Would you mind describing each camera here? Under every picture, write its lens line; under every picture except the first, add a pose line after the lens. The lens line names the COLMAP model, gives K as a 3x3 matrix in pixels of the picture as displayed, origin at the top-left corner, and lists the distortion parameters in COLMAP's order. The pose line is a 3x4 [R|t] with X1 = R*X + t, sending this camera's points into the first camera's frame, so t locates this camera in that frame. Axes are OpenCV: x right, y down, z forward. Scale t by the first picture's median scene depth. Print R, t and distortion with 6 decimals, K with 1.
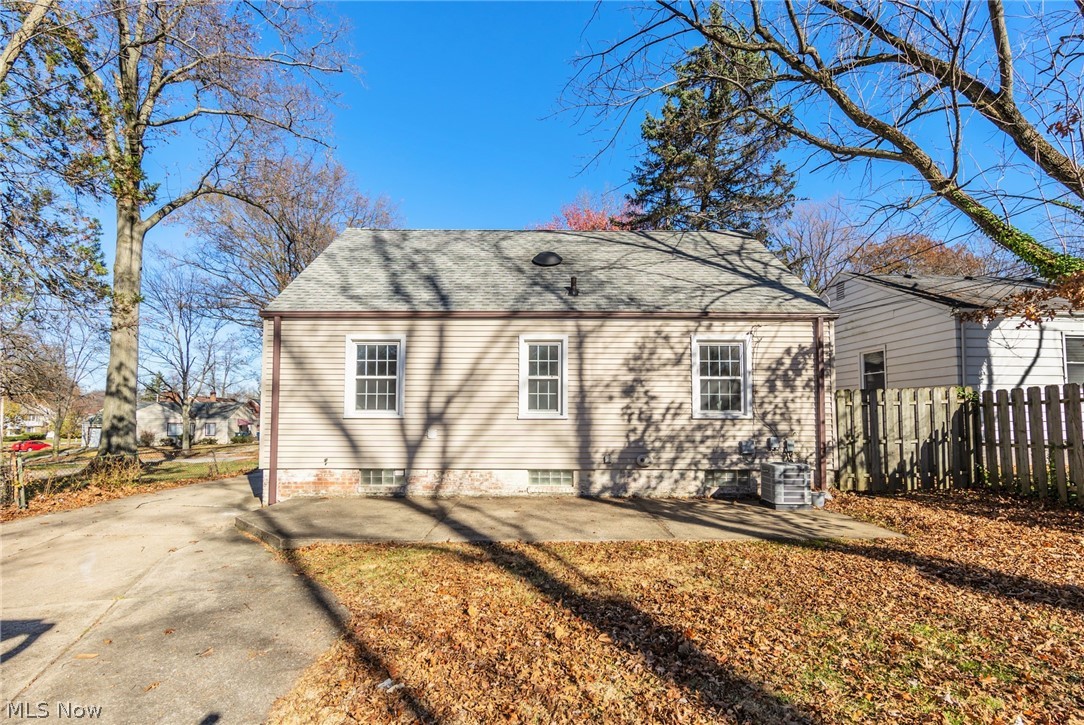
lens RADIAL K [[500.0, 0, 541.0], [0, 500.0, 395.1], [0, 0, 1]] dist [-0.001428, -0.000043]
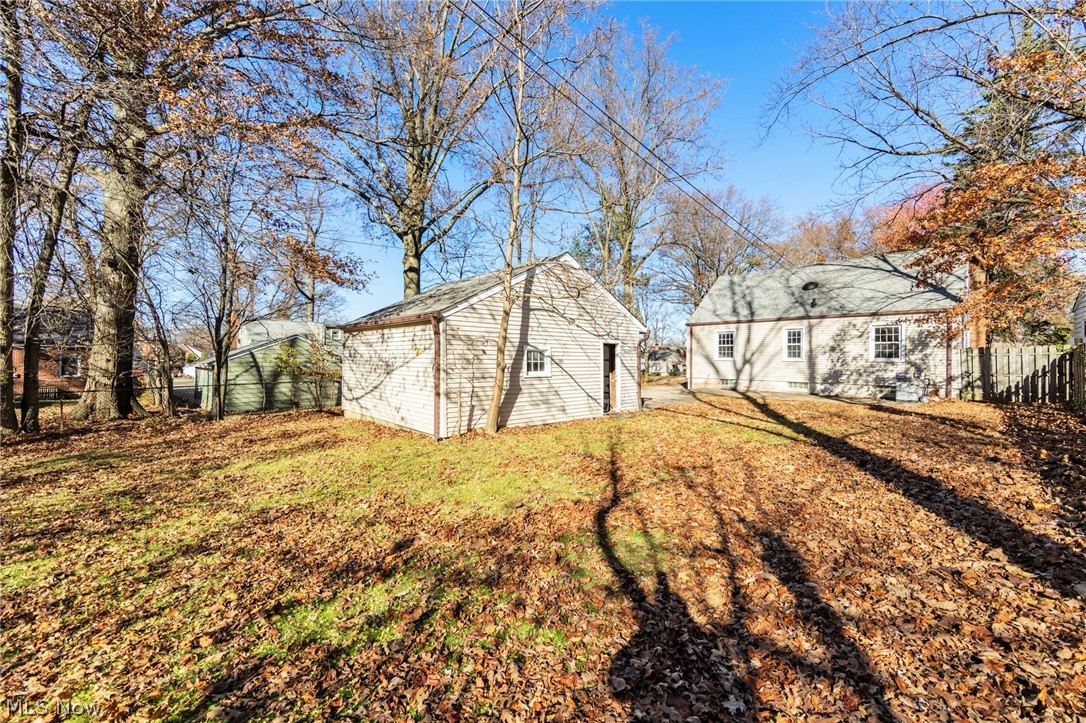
lens RADIAL K [[418.5, 0, 547.9], [0, 418.5, 348.6], [0, 0, 1]] dist [0.000858, 0.000123]
pose [[0.678240, -0.014507, -0.734697, 0.691156], [0.027278, 0.999613, 0.005444, -0.058576], [0.734334, -0.023734, 0.678374, -1.256959]]
